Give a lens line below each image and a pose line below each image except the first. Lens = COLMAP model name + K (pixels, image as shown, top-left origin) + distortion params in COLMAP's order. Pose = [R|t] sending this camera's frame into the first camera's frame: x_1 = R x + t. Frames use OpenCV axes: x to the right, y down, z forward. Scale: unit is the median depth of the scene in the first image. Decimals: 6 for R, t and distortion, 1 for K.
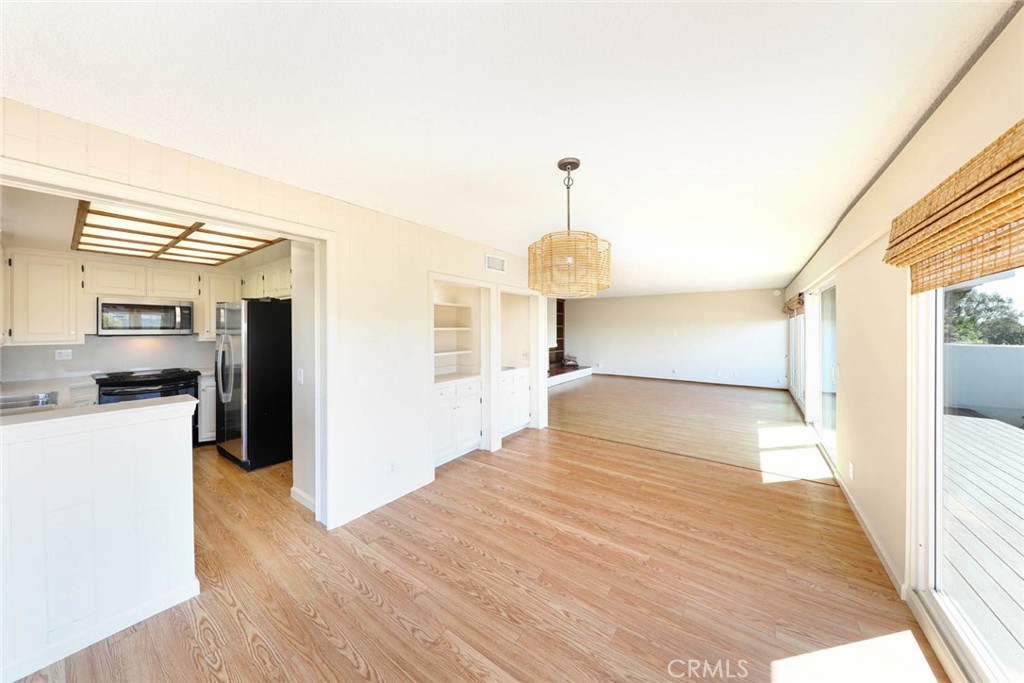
lens RADIAL K [[329.3, 0, 510.8], [0, 329.3, 331.3], [0, 0, 1]] dist [0.001017, -0.000288]
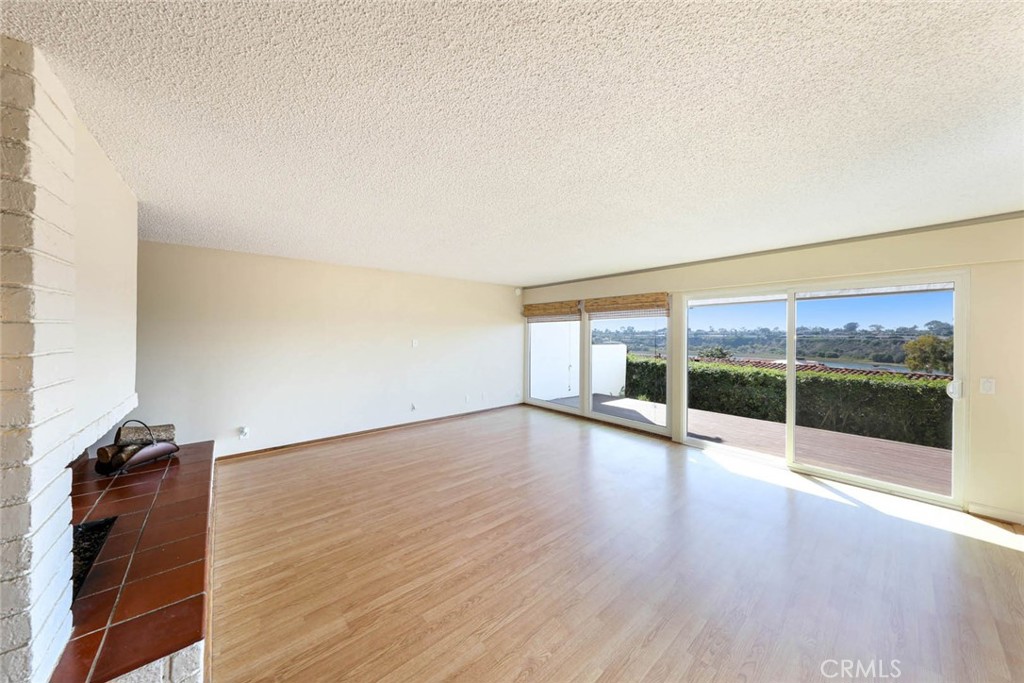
lens RADIAL K [[329.3, 0, 505.5], [0, 329.3, 336.9], [0, 0, 1]] dist [0.001017, -0.000288]
pose [[0.242664, -0.008812, 0.970070, -0.030135], [0.003530, 0.999960, 0.008201, -0.007878], [-0.970104, 0.001434, 0.242686, 0.661589]]
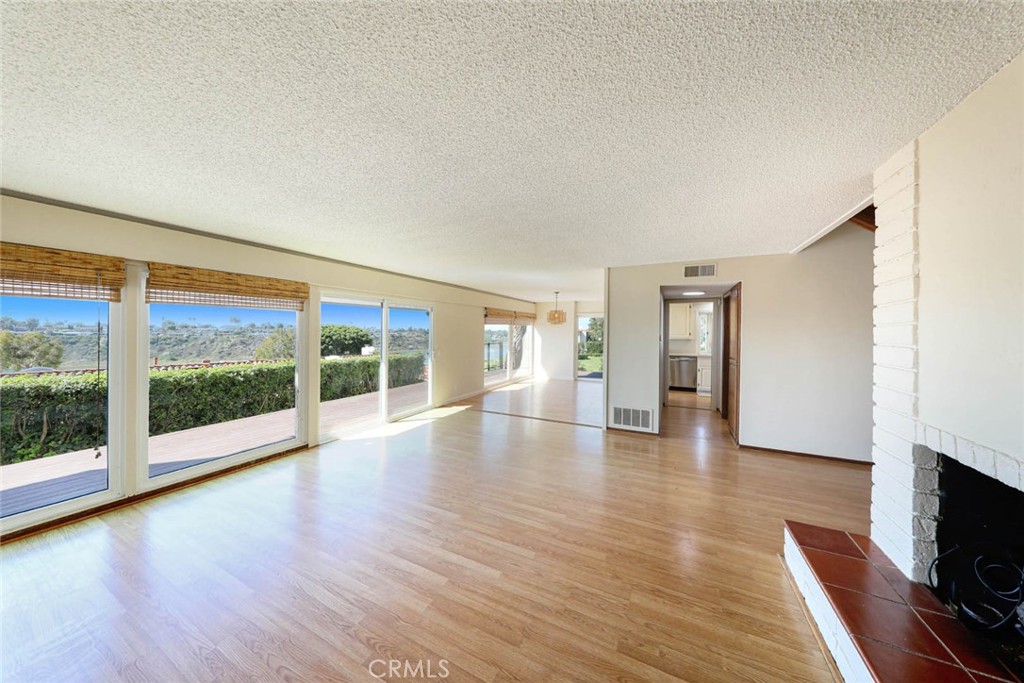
lens RADIAL K [[329.3, 0, 514.9], [0, 329.3, 333.0], [0, 0, 1]] dist [0.001017, -0.000288]
pose [[-0.985852, -0.004036, -0.167567, 0.292293], [-0.005779, 0.999934, 0.009913, -0.009474], [0.167516, 0.010741, -0.985811, 1.011667]]
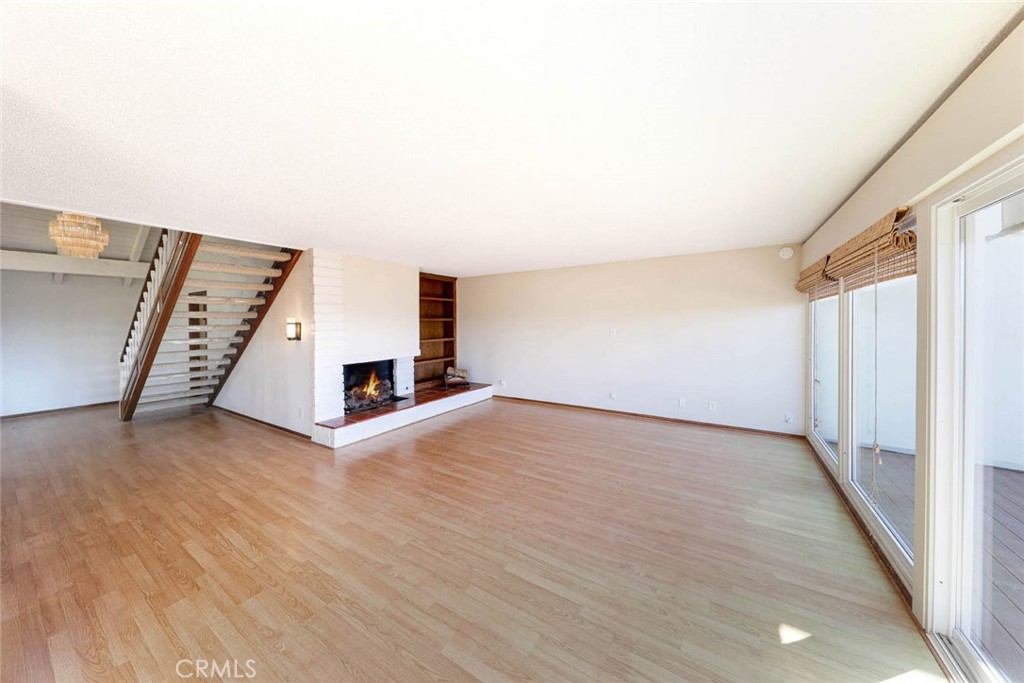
lens RADIAL K [[340.2, 0, 514.4], [0, 340.2, 326.6], [0, 0, 1]] dist [0.000421, -0.000007]
pose [[0.997786, -0.009047, 0.065882, 0.268003], [0.008808, 0.999954, 0.003921, -0.005596], [-0.065915, -0.003332, 0.997820, 0.383526]]
